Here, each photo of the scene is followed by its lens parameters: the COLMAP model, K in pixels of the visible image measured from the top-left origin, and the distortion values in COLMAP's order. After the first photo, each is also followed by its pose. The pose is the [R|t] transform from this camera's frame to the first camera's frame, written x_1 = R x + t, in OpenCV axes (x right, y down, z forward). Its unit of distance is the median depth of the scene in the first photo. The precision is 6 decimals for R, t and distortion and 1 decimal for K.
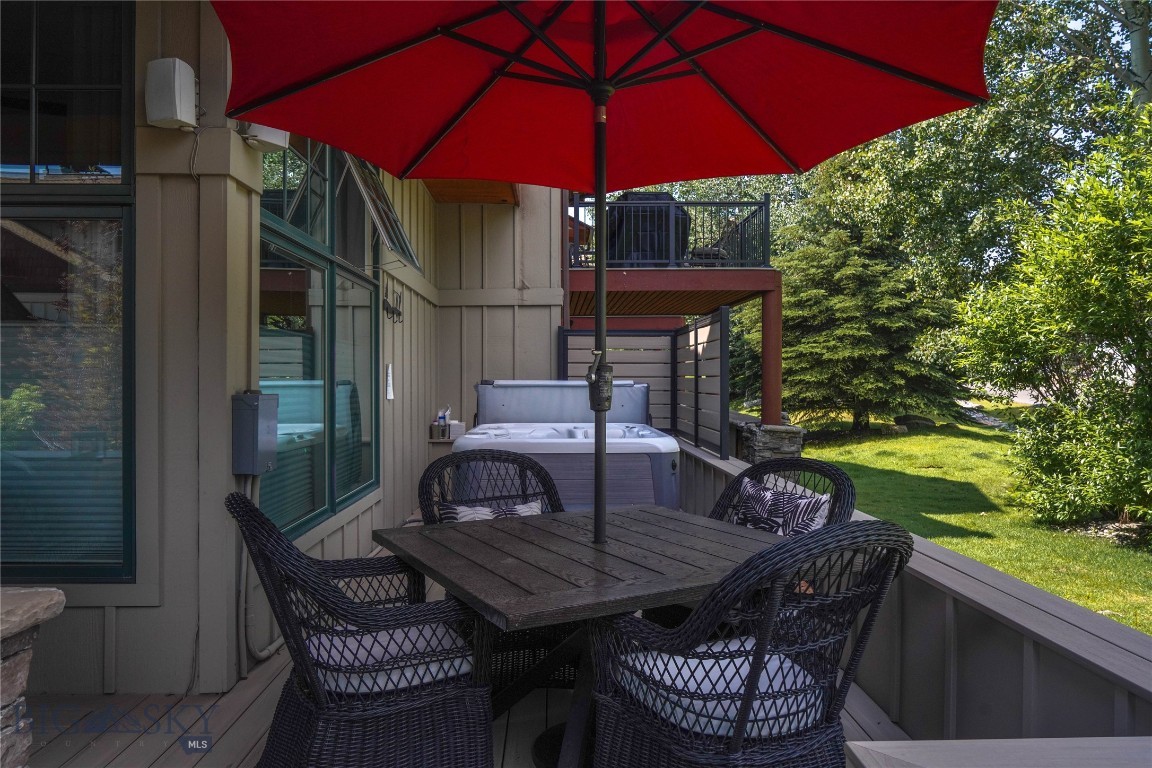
lens RADIAL K [[831.2, 0, 575.8], [0, 831.2, 383.3], [0, 0, 1]] dist [-0.003900, -0.002583]
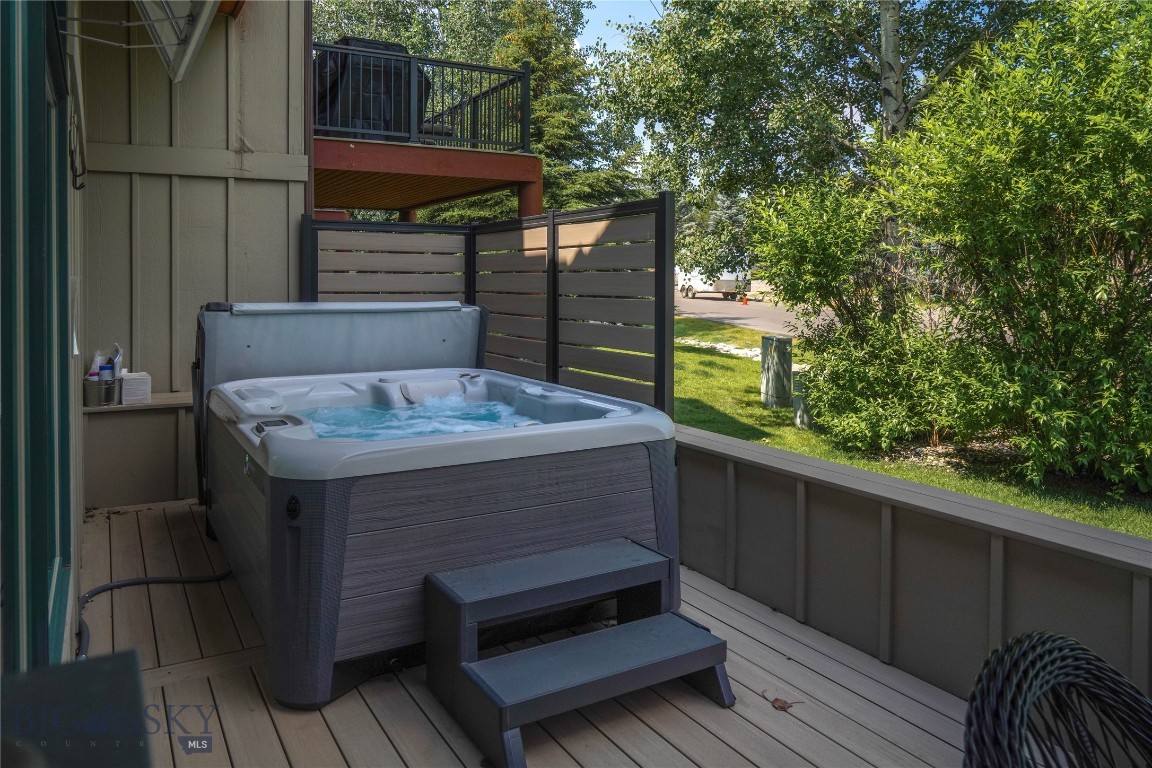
lens RADIAL K [[831.2, 0, 572.4], [0, 831.2, 284.5], [0, 0, 1]] dist [-0.003900, -0.002583]
pose [[0.882116, 0.000427, 0.471032, -0.138748], [0.000142, 0.999999, -0.001172, -0.013598], [-0.471032, 0.001101, 0.882116, 0.335001]]
